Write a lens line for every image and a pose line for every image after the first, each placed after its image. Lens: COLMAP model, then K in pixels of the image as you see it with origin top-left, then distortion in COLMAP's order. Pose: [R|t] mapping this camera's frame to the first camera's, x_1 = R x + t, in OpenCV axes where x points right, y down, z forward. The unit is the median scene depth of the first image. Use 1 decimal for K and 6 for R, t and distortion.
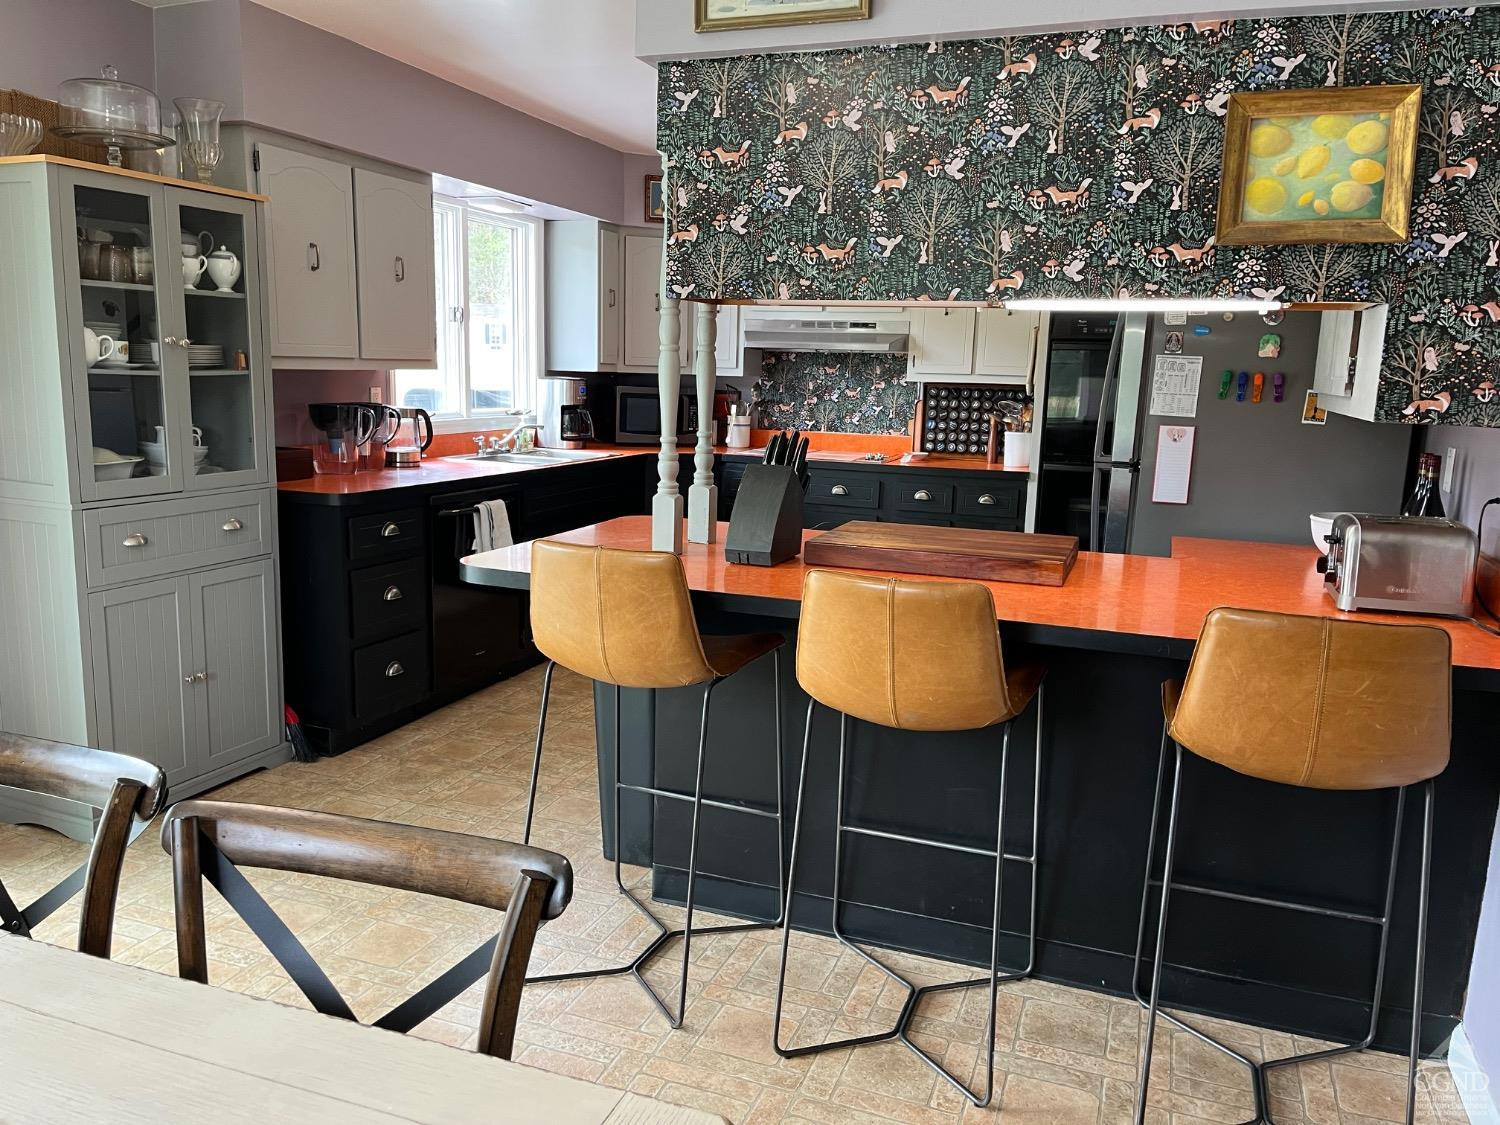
lens RADIAL K [[1134.8, 0, 750.0], [0, 1134.8, 562.5], [0, 0, 1]] dist [0.063517, -0.090318]
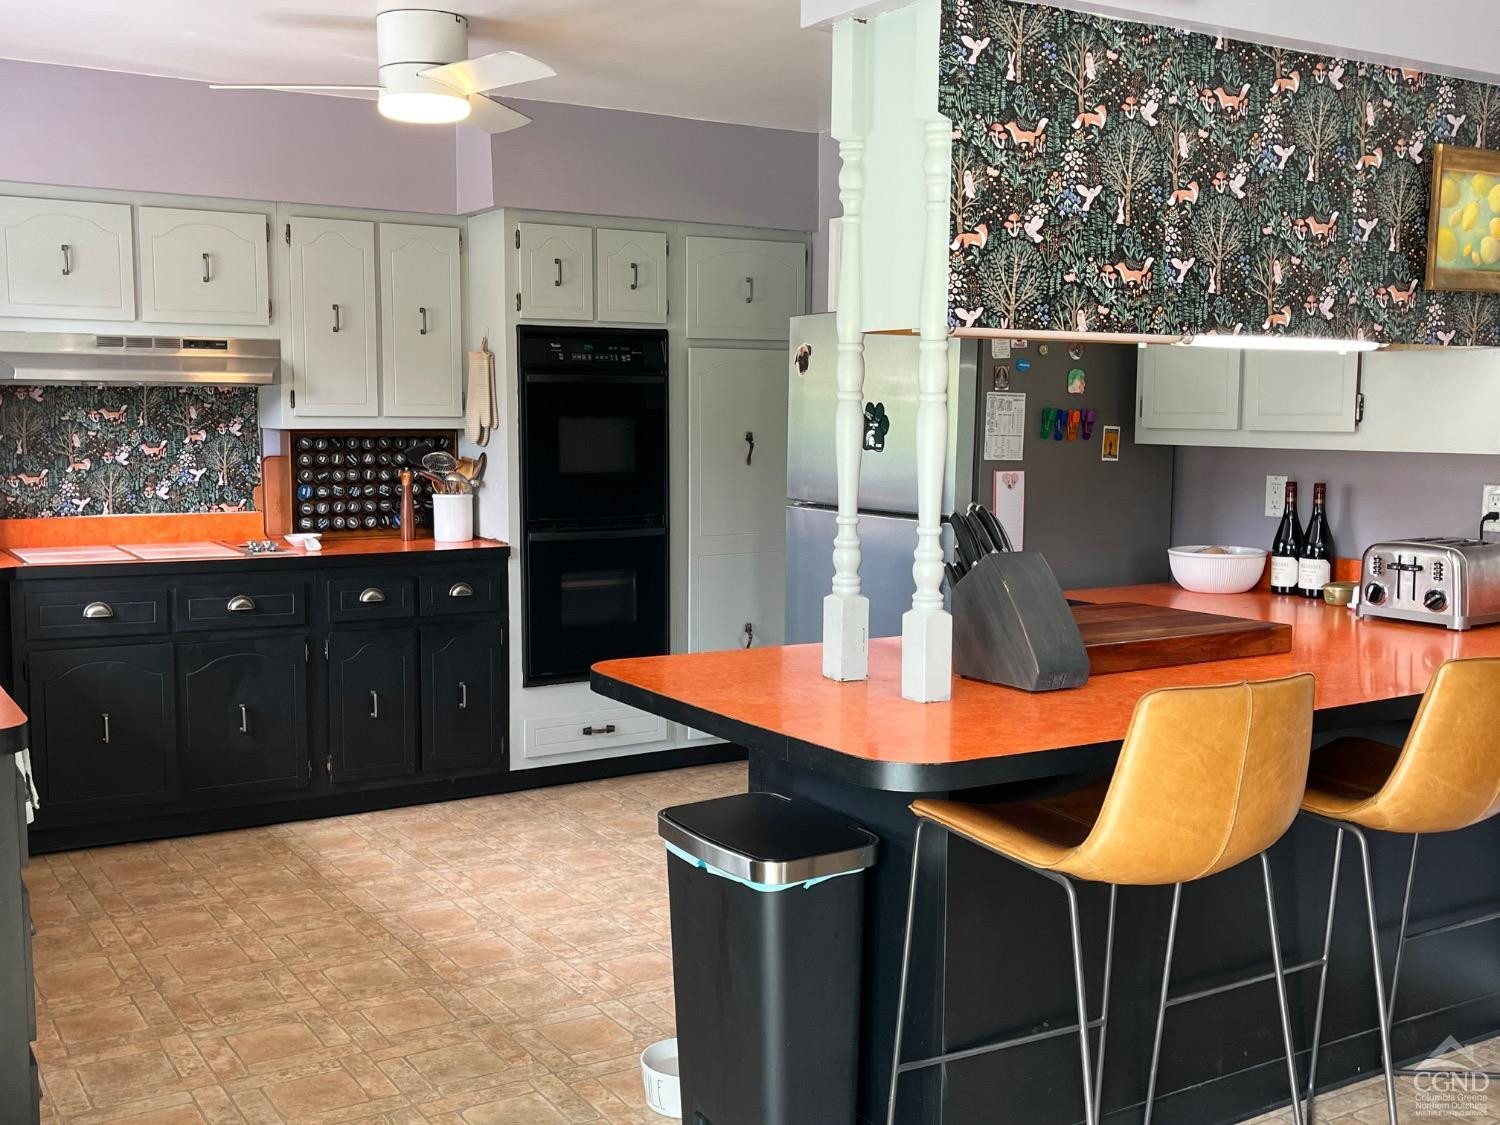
lens RADIAL K [[1550.3, 0, 708.3], [0, 1550.3, 569.4], [0, 0, 1]] dist [0.072276, -0.112563]
pose [[0.614789, -0.107436, 0.781340, -0.940923], [0.148661, 0.988706, 0.018977, -0.131206], [-0.774554, 0.104488, 0.623817, 0.562169]]
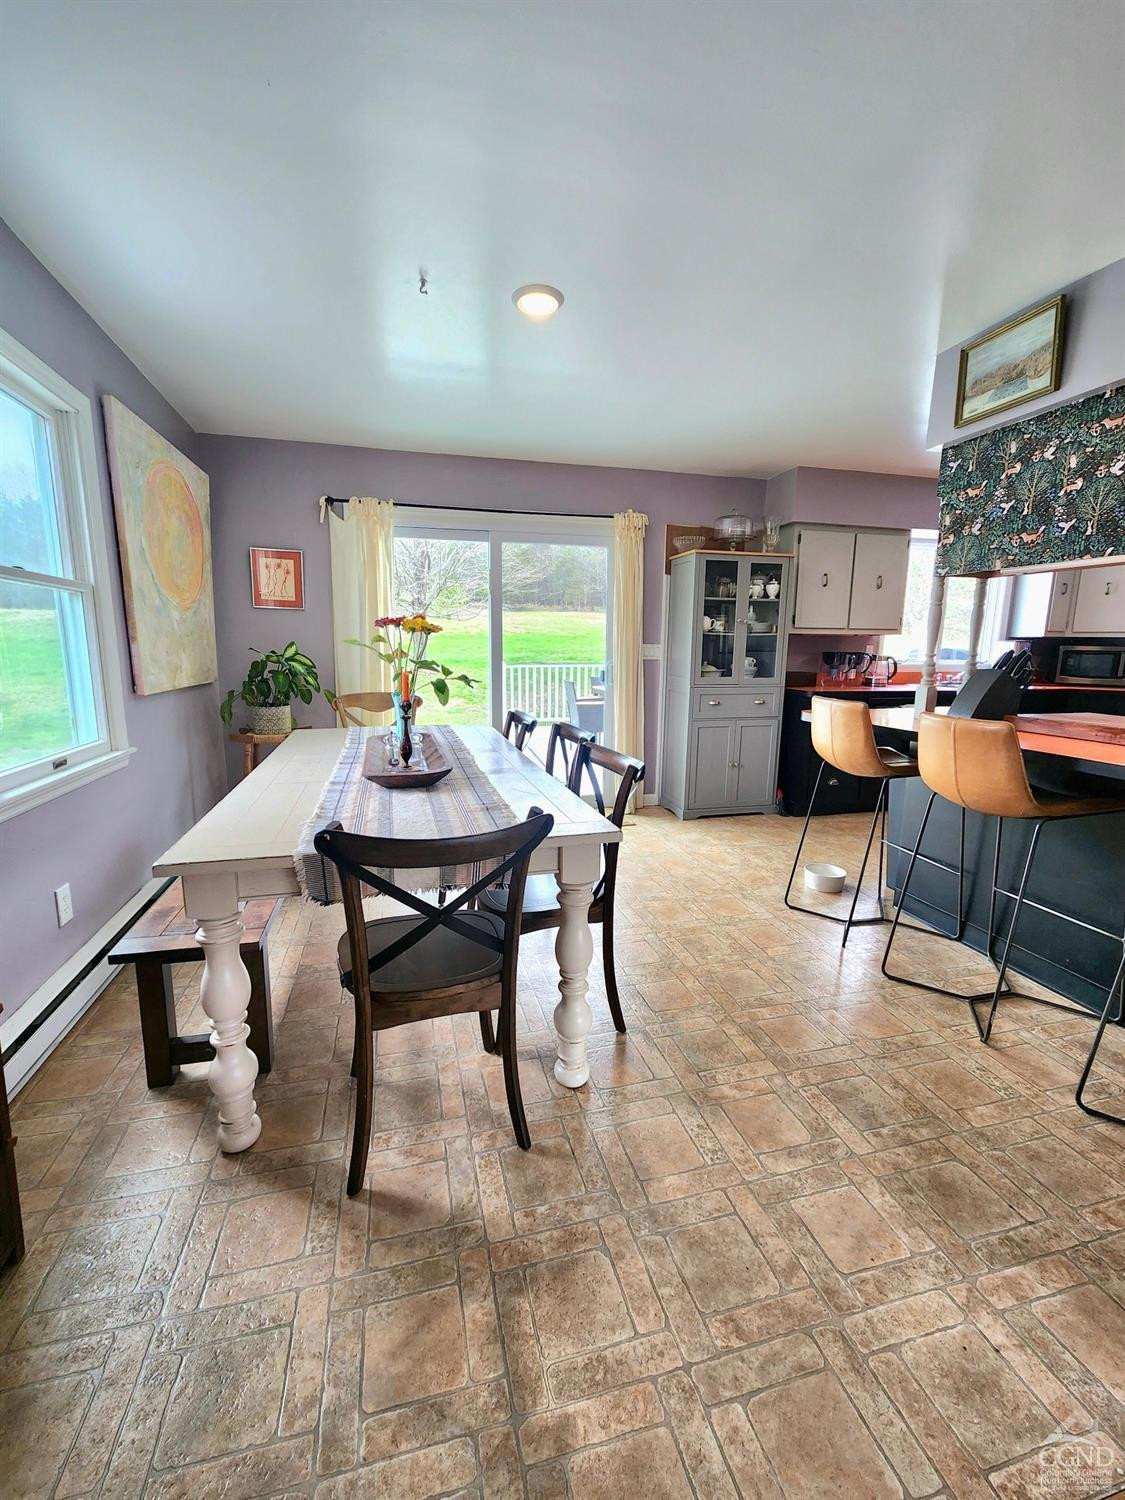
lens RADIAL K [[617.2, 0, 562.5], [0, 617.2, 750.0], [0, 0, 1]] dist [0.004523, -0.000644]
pose [[0.587054, 0.112779, -0.801653, 0.415837], [-0.128493, 0.990676, 0.045275, 0.076226], [0.799285, 0.076428, 0.596072, -0.044786]]
